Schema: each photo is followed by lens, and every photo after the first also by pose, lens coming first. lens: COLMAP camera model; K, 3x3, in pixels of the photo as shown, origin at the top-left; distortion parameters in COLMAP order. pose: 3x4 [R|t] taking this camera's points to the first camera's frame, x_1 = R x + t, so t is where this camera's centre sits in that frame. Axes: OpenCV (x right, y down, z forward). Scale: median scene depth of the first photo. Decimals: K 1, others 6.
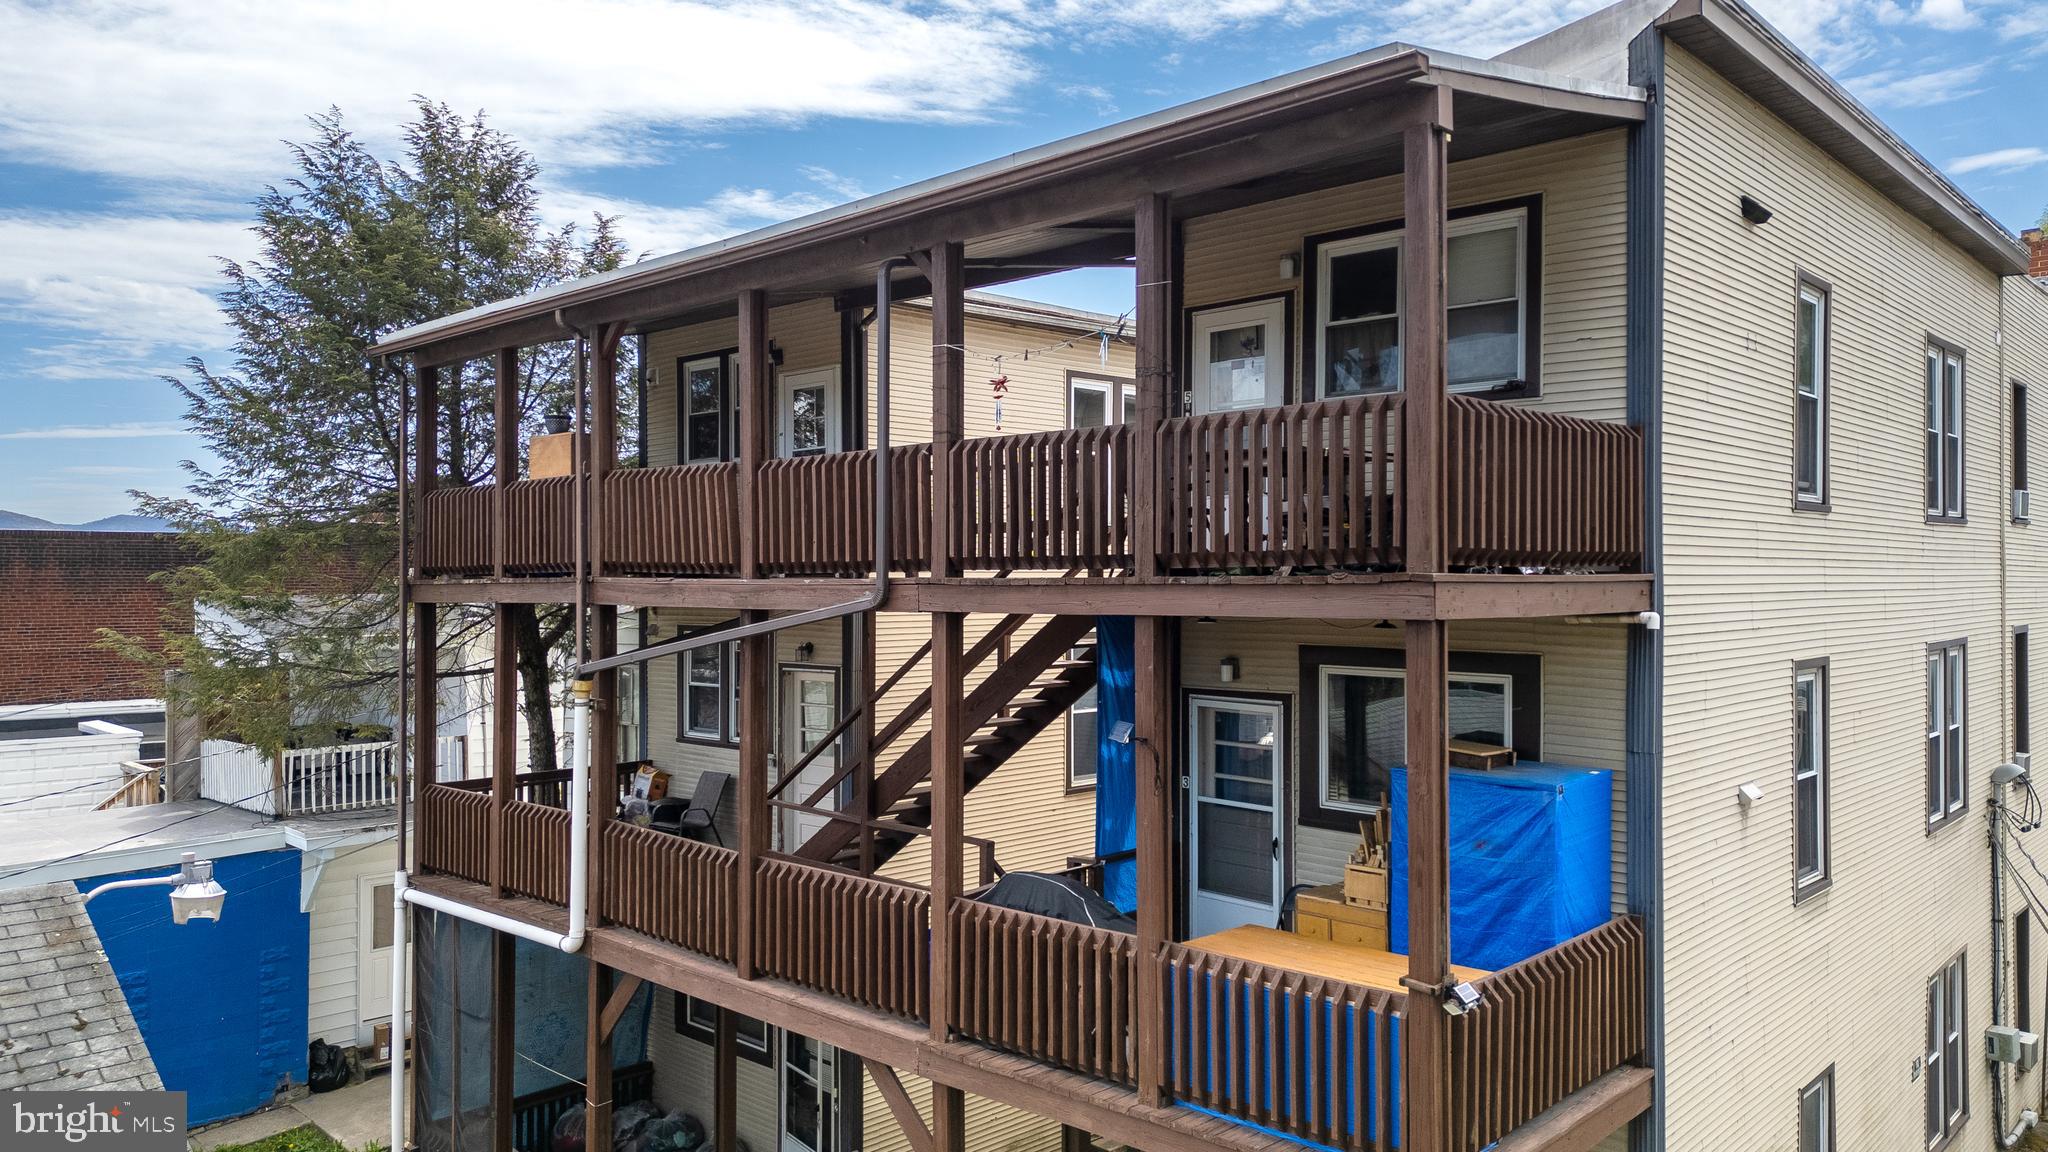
lens RADIAL K [[1454.8, 0, 1034.6], [0, 1454.8, 570.7], [0, 0, 1]] dist [0.073138, -0.062267]
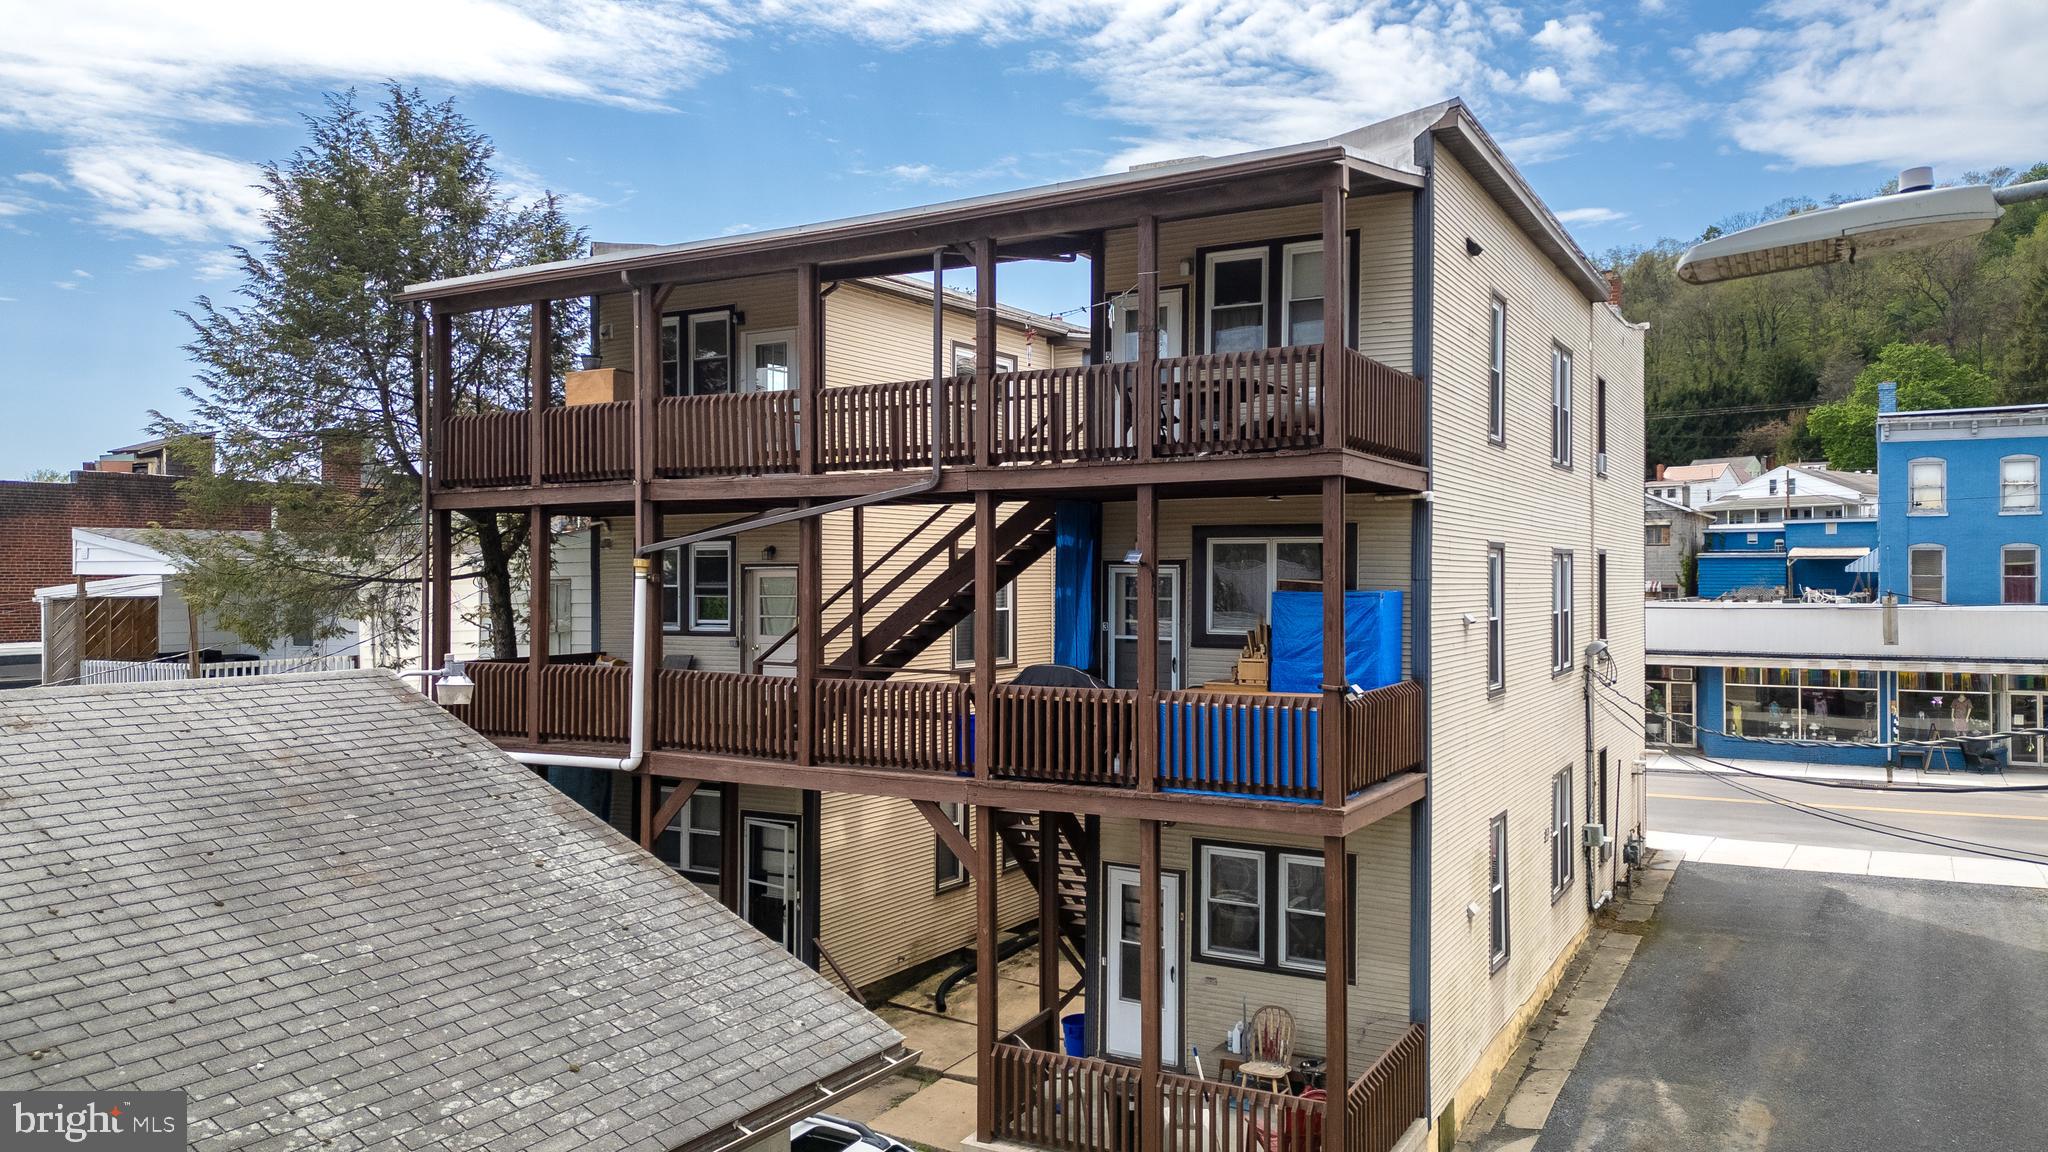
lens RADIAL K [[1454.8, 0, 1039.7], [0, 1454.8, 569.6], [0, 0, 1]] dist [0.073138, -0.062267]
pose [[0.970875, 0.003264, 0.239564, -0.272461], [-0.002654, 0.999992, -0.002865, 0.085488], [-0.239572, 0.002146, 0.970876, -0.330035]]
